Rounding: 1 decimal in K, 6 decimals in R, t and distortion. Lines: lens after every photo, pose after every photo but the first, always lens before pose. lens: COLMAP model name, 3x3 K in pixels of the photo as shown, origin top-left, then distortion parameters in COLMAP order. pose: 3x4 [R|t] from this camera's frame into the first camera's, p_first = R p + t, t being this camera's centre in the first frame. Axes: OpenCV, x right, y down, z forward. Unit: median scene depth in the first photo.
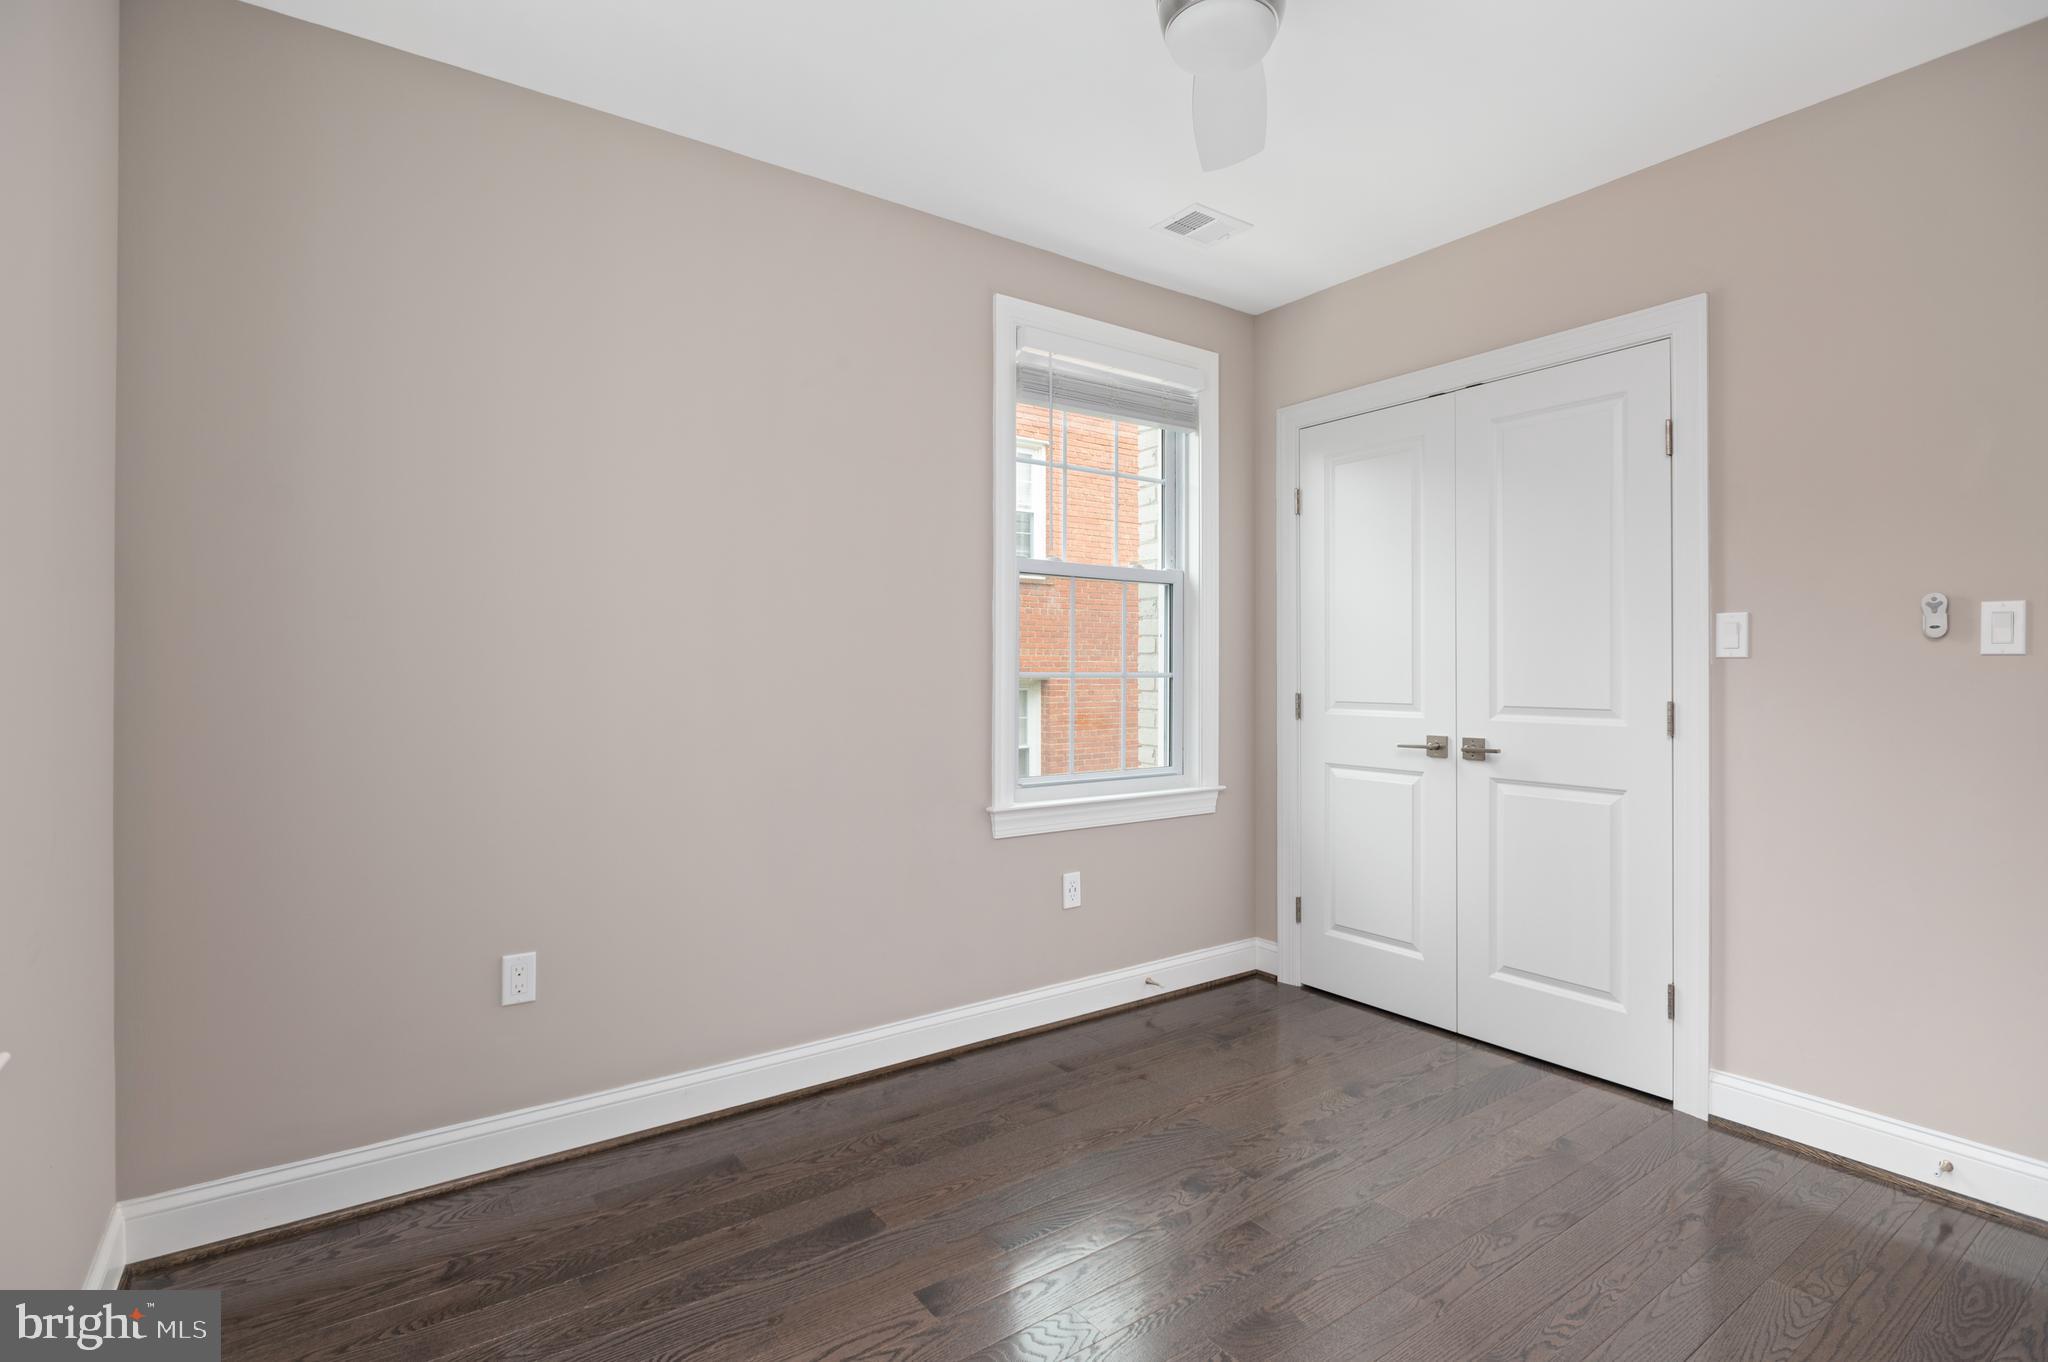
lens RADIAL K [[983.1, 0, 986.1], [0, 983.1, 684.6], [0, 0, 1]] dist [-0.008658, -0.002283]
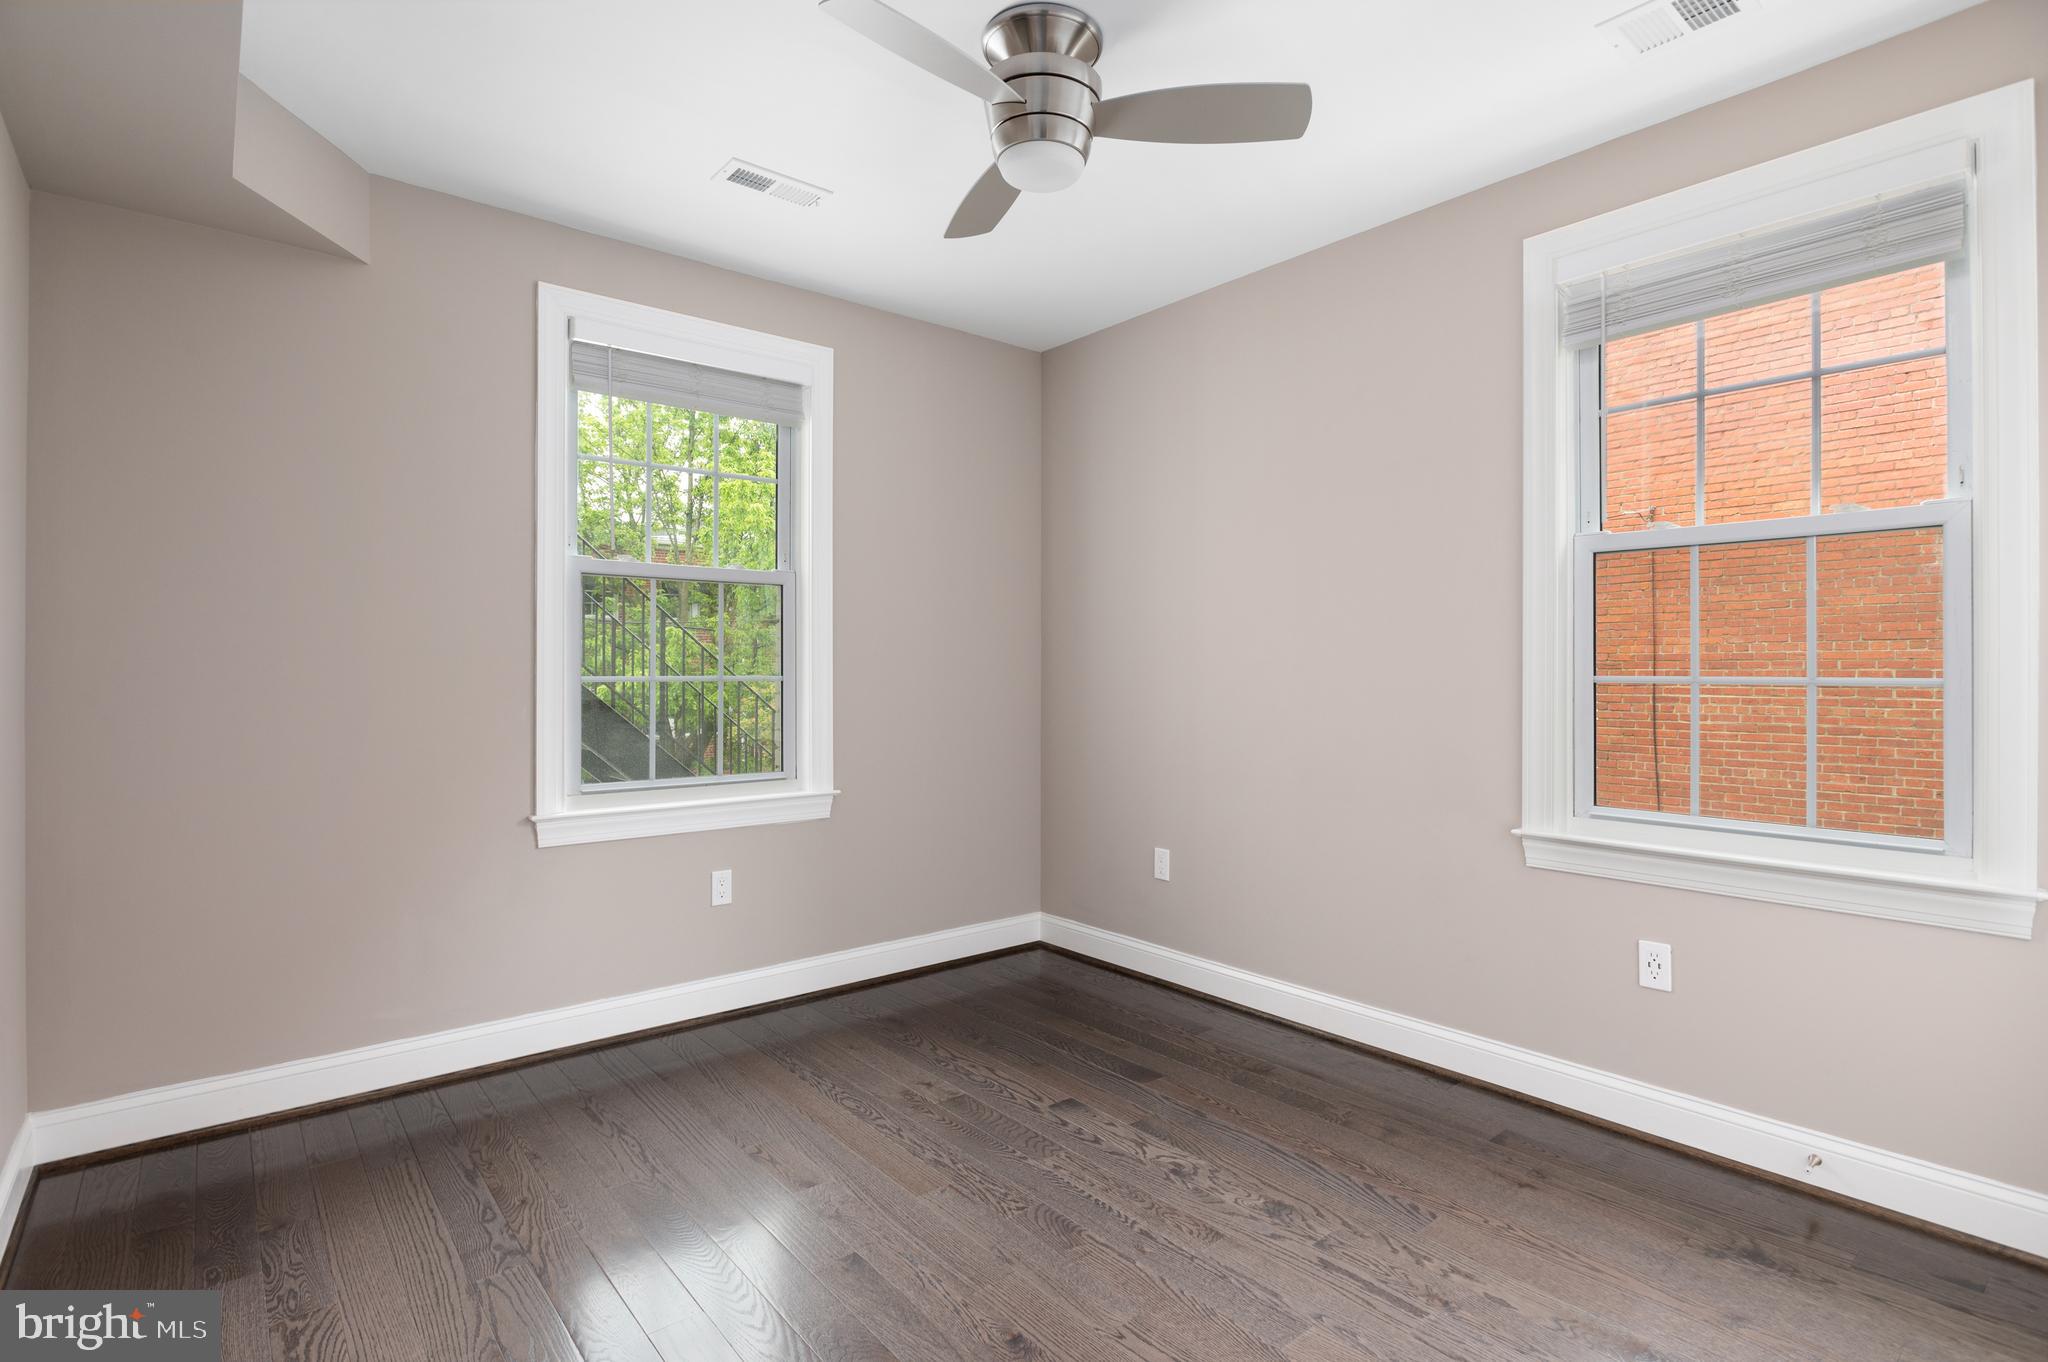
lens RADIAL K [[983.1, 0, 1013.2], [0, 983.1, 672.0], [0, 0, 1]] dist [-0.008658, -0.002283]
pose [[0.079803, 0.014086, -0.996711, 0.967340], [0.001515, 0.999897, 0.014252, -0.034096], [0.996809, -0.002647, 0.079774, 0.549127]]
